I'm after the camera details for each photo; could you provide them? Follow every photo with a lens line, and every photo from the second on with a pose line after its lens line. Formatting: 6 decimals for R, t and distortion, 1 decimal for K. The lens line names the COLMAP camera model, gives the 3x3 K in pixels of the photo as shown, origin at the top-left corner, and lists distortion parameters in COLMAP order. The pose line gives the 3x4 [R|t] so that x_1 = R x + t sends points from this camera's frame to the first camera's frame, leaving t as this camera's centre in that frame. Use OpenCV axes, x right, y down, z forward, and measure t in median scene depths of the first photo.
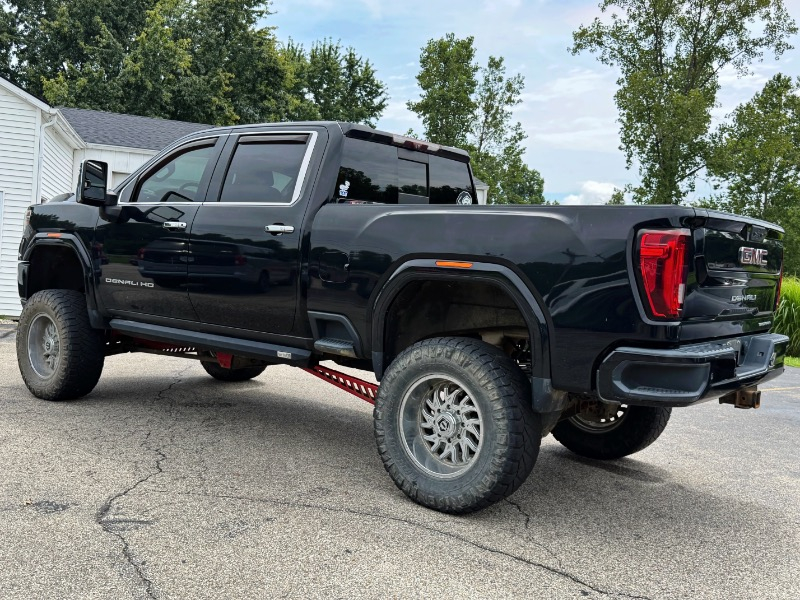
lens RADIAL K [[813.8, 0, 400.0], [0, 813.8, 300.0], [0, 0, 1]] dist [0.163518, -0.331540]
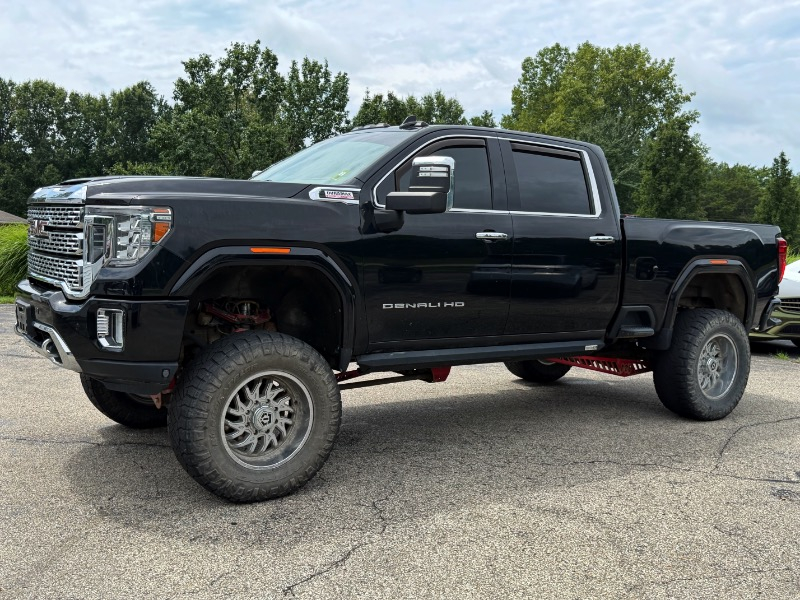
lens RADIAL K [[804.9, 0, 396.0], [0, 804.9, 300.0], [0, 0, 1]] dist [0.178056, -0.386369]
pose [[0.286428, -0.129483, 0.949312, -1.128651], [0.030375, 0.991555, 0.126081, -0.132126], [-0.957620, -0.007278, 0.287942, 0.809860]]
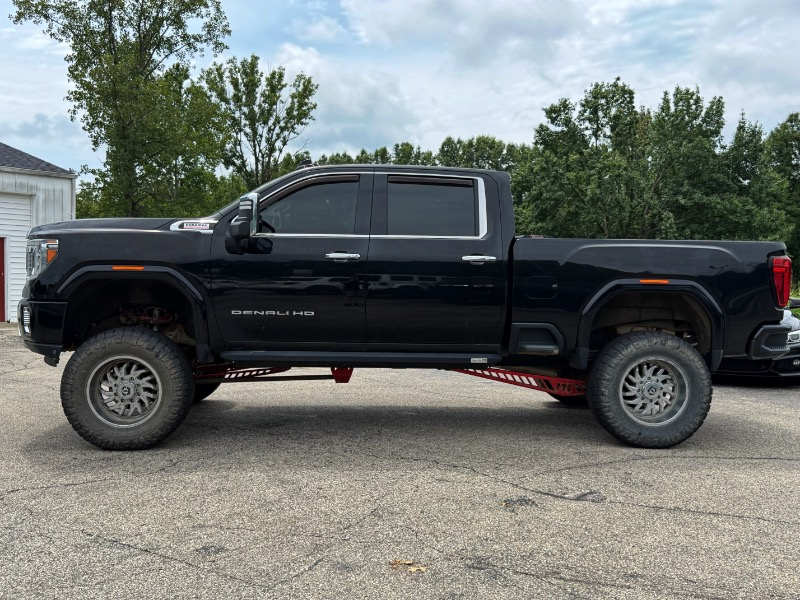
lens RADIAL K [[813.8, 0, 400.0], [0, 813.8, 300.0], [0, 0, 1]] dist [0.163518, -0.331540]
pose [[0.738182, -0.080163, 0.669822, -0.906040], [0.059683, 0.996782, 0.053519, -0.083499], [-0.671957, 0.000470, 0.740590, 0.148268]]
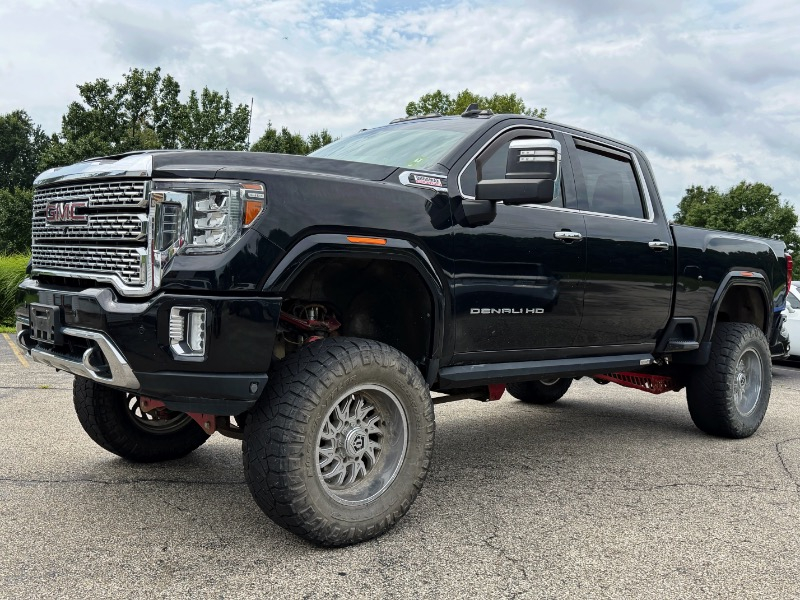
lens RADIAL K [[782.5, 0, 394.6], [0, 782.5, 299.2], [0, 0, 1]] dist [0.159567, -0.319772]
pose [[0.138001, -0.085737, 0.986714, -1.050332], [0.015405, 0.996311, 0.084417, -0.093841], [-0.990312, 0.003551, 0.138812, 1.023478]]
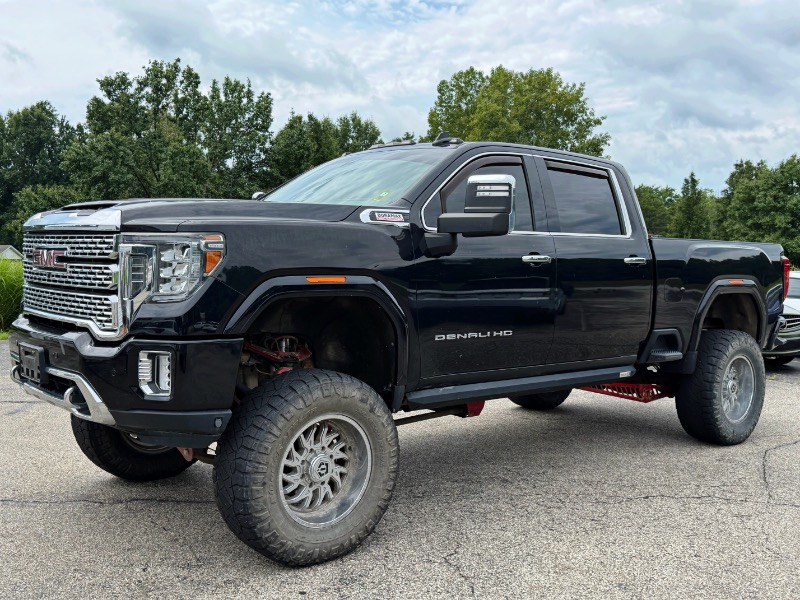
lens RADIAL K [[813.8, 0, 400.0], [0, 813.8, 300.0], [0, 0, 1]] dist [0.163518, -0.331540]
pose [[0.176751, -0.108303, 0.978279, -1.099290], [0.040374, 0.993889, 0.102736, -0.136873], [-0.983427, 0.021338, 0.180044, 0.950192]]
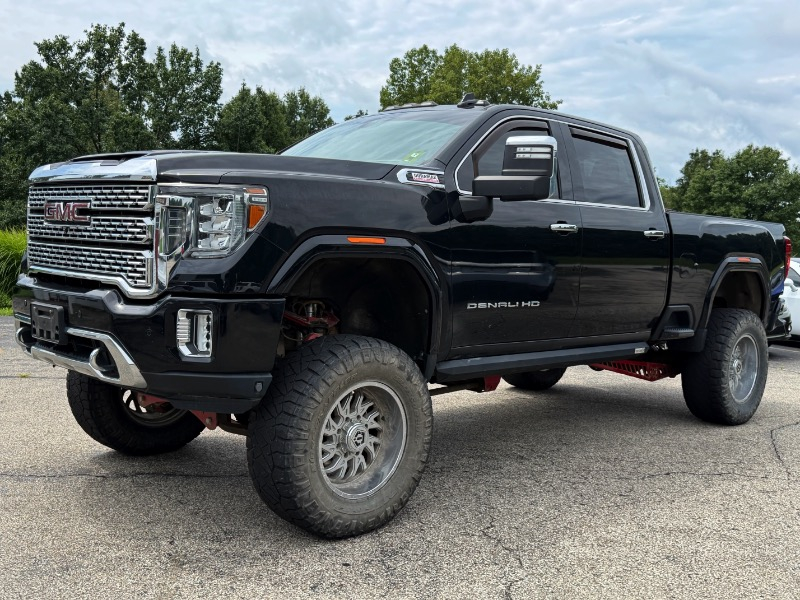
lens RADIAL K [[841.1, 0, 395.9], [0, 841.1, 301.3], [0, 0, 1]] dist [0.174120, -0.370410]
pose [[0.116989, -0.122422, 0.985559, -1.105034], [0.016911, 0.992475, 0.121274, -0.119715], [-0.992989, 0.002479, 0.118179, 1.027556]]
